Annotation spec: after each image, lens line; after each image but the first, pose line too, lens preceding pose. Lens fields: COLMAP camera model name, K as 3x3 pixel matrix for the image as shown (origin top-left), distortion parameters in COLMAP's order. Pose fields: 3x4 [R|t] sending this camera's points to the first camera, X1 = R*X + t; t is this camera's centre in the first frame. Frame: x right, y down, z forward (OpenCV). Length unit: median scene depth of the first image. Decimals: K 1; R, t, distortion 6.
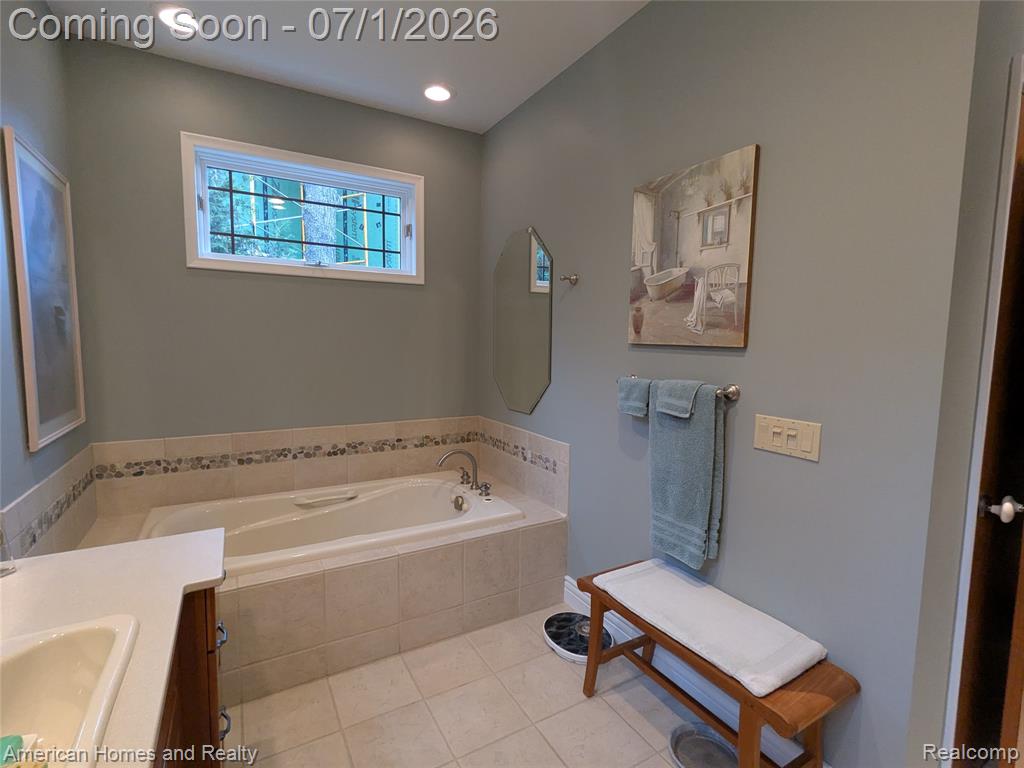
lens RADIAL K [[485.0, 0, 512.2], [0, 485.0, 386.3], [0, 0, 1]] dist [-0.003911, -0.000621]
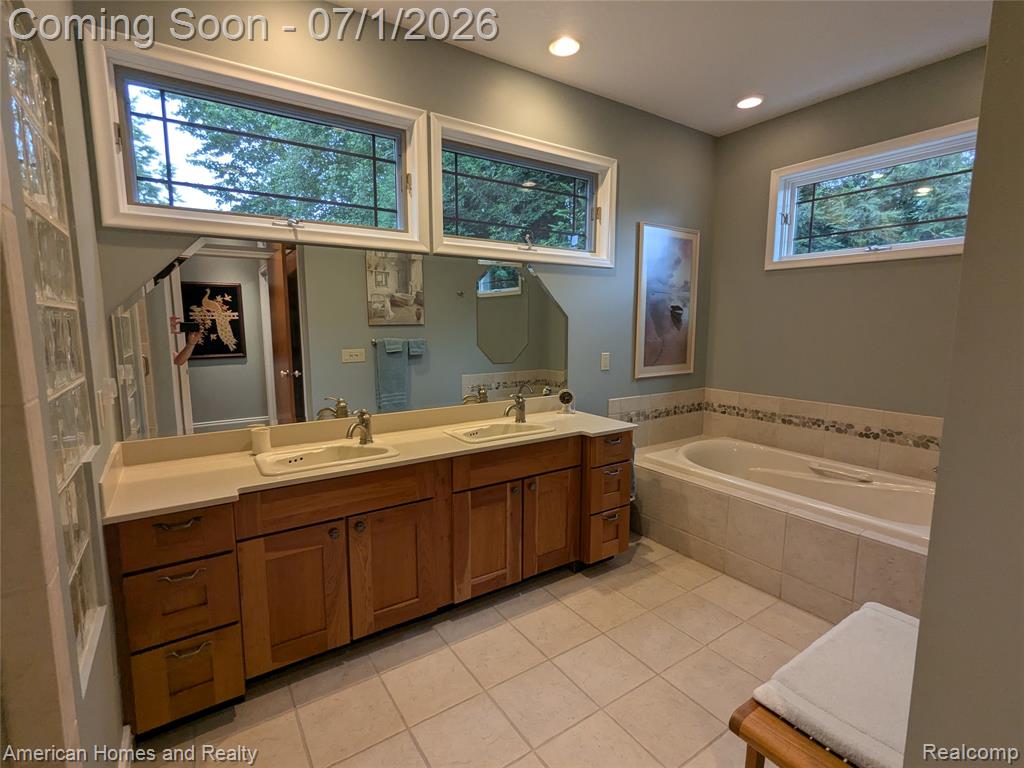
lens RADIAL K [[485.0, 0, 512.2], [0, 485.0, 386.3], [0, 0, 1]] dist [-0.003911, -0.000621]
pose [[0.069020, 0.117185, -0.990709, 0.620407], [-0.093985, 0.989424, 0.110486, -0.006002], [0.993178, 0.085486, 0.079304, 0.193121]]
